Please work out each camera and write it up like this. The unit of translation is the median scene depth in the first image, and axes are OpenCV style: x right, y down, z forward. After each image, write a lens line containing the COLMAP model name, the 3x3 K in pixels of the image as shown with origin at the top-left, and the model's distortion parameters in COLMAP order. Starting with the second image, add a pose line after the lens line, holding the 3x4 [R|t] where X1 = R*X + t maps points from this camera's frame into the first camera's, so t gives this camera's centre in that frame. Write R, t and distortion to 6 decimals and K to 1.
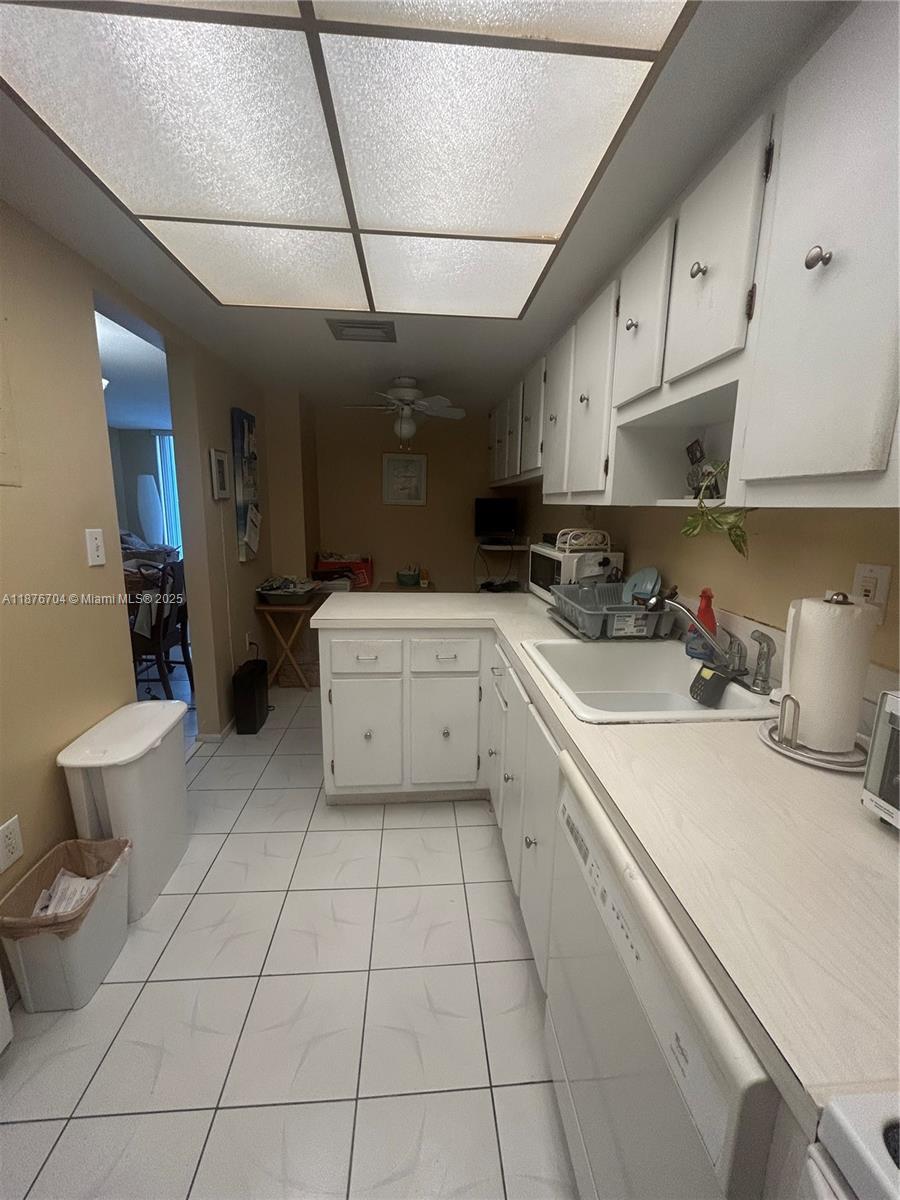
lens RADIAL K [[481.7, 0, 453.2], [0, 481.7, 597.6], [0, 0, 1]] dist [-0.000692, 0.001205]
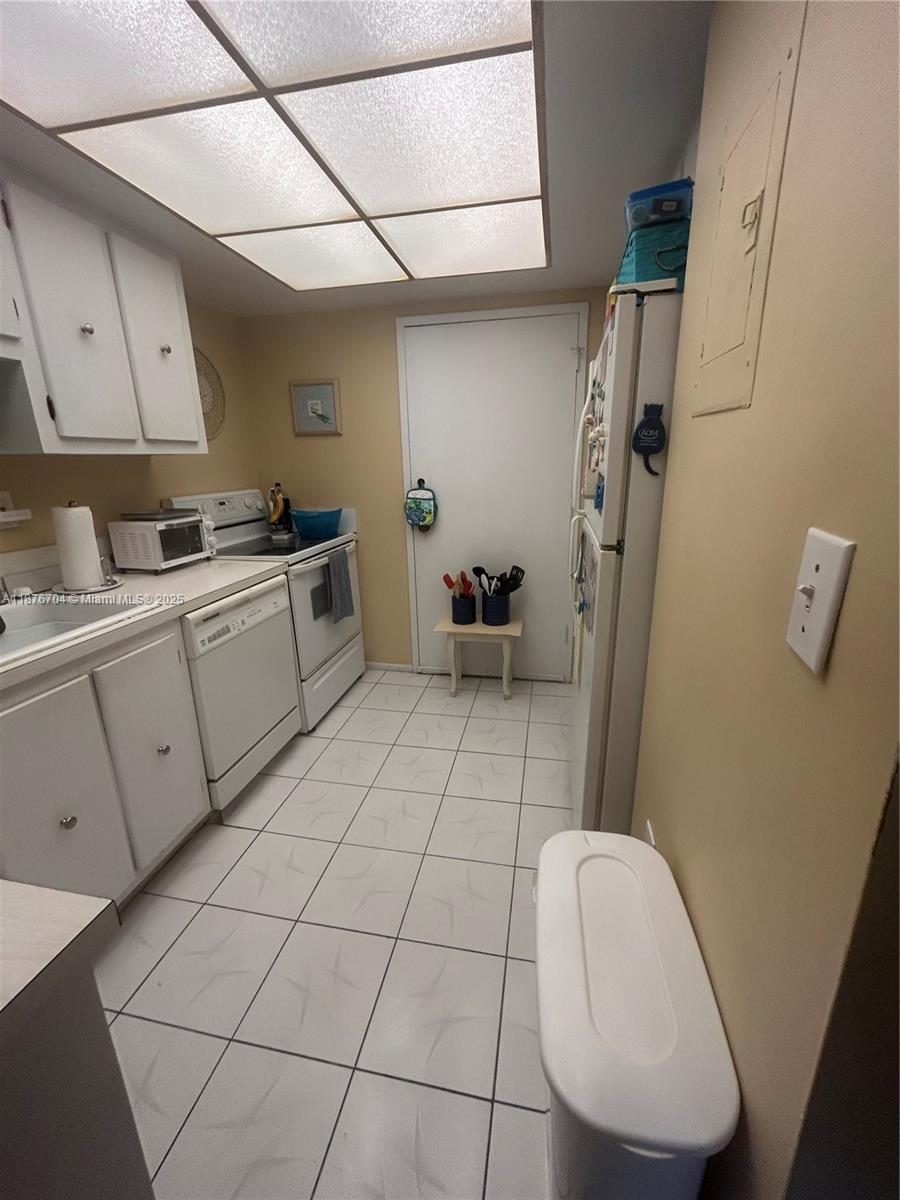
lens RADIAL K [[481.7, 0, 450.9], [0, 481.7, 599.2], [0, 0, 1]] dist [-0.000692, 0.001205]
pose [[-0.961245, -0.076968, 0.264733, -0.516704], [0.053602, 0.889739, 0.453312, -0.200937], [-0.270434, 0.449934, -0.851131, 1.079084]]
